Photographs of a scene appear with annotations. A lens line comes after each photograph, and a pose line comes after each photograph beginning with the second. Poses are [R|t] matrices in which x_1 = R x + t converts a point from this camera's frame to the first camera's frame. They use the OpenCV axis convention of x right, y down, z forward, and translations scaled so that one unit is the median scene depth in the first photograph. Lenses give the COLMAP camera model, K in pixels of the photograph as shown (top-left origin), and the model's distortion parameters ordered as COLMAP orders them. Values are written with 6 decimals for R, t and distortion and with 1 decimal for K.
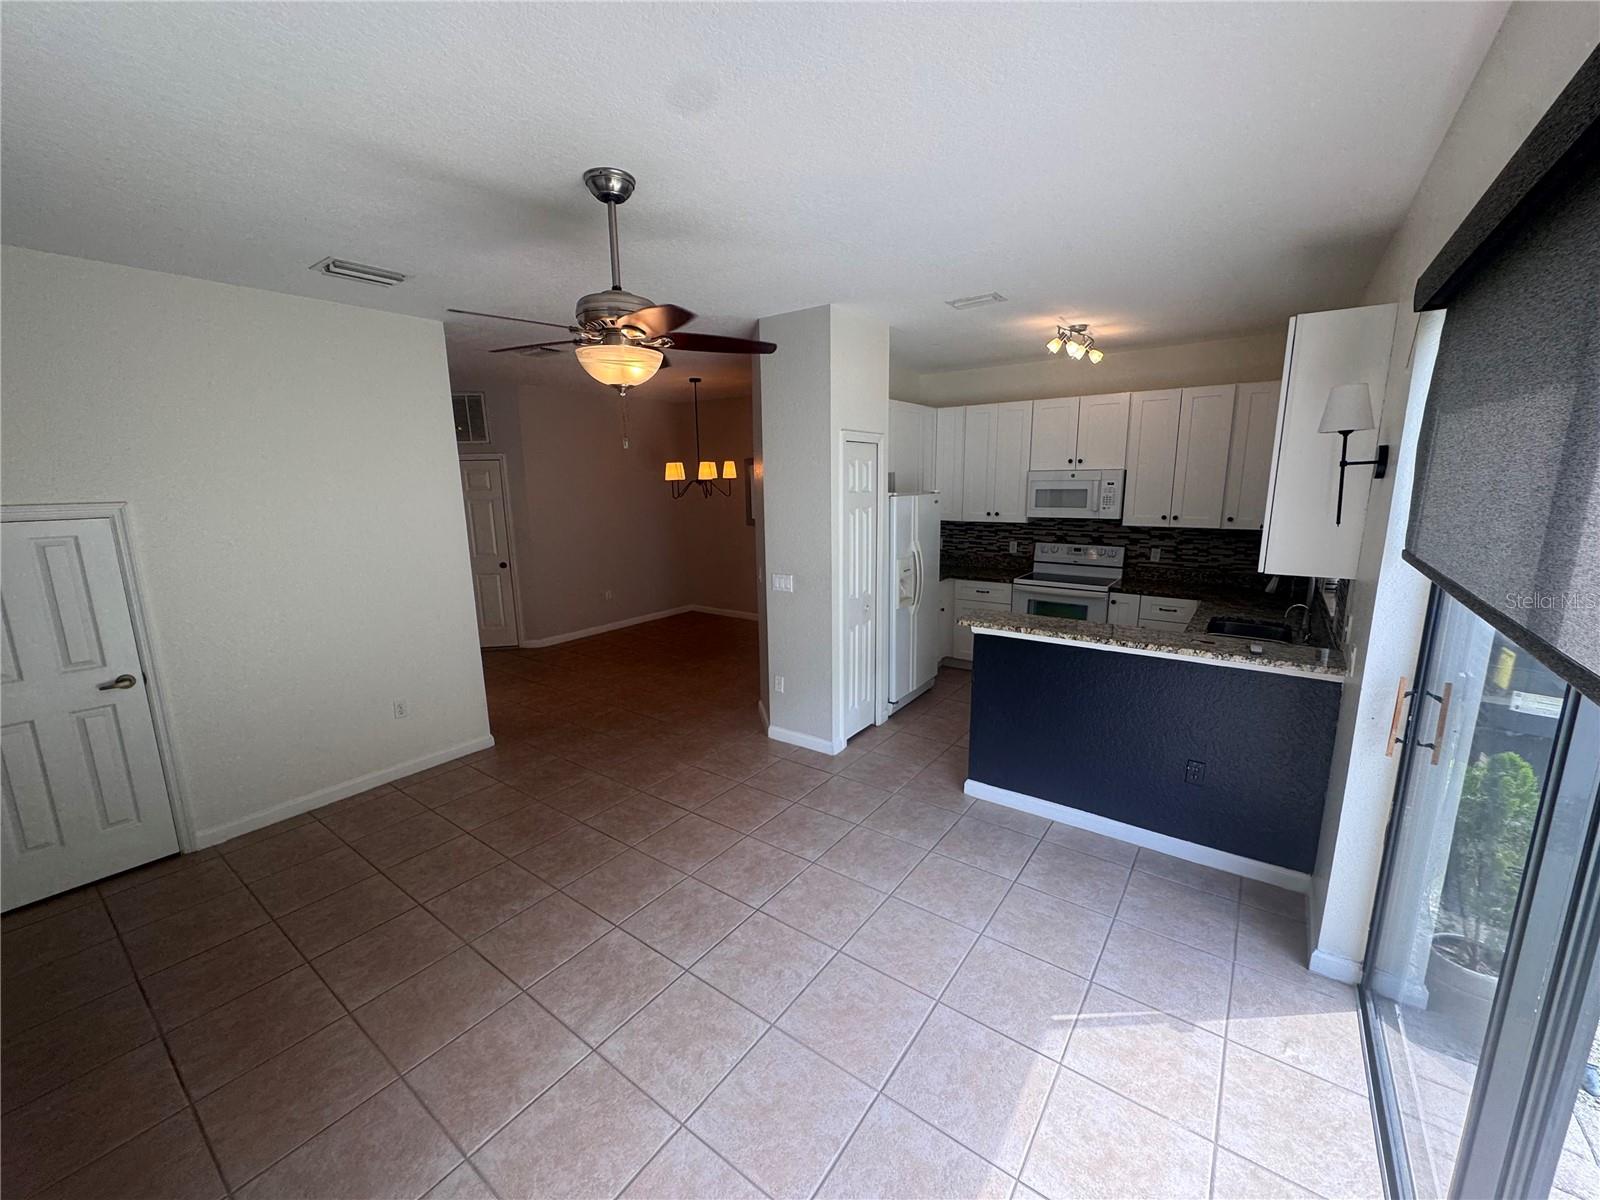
lens RADIAL K [[639.7, 0, 801.0], [0, 639.7, 600.1], [0, 0, 1]] dist [-0.002206, -0.000317]
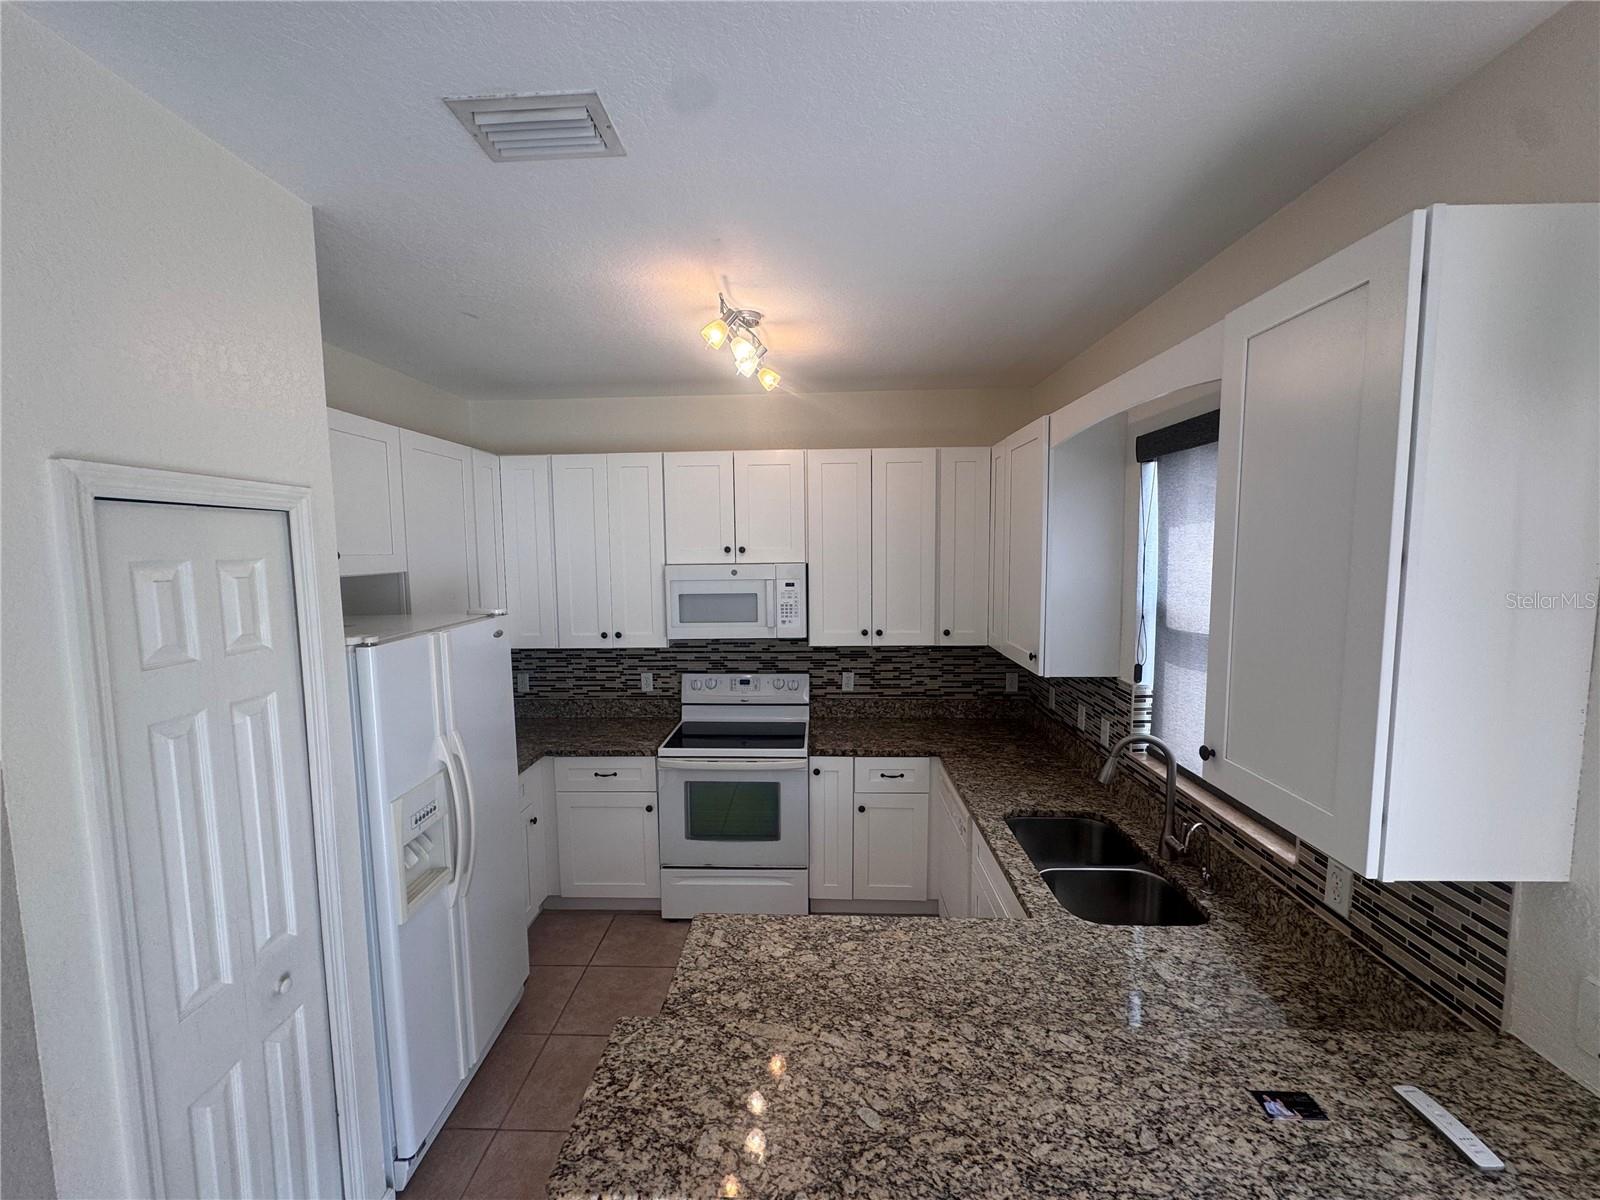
lens RADIAL K [[639.7, 0, 799.0], [0, 639.7, 598.9], [0, 0, 1]] dist [-0.002206, -0.000317]
pose [[0.828933, -0.043339, 0.557666, 0.124291], [0.106639, 0.990952, -0.081499, -0.110456], [-0.549089, 0.127026, 0.826055, 0.444338]]
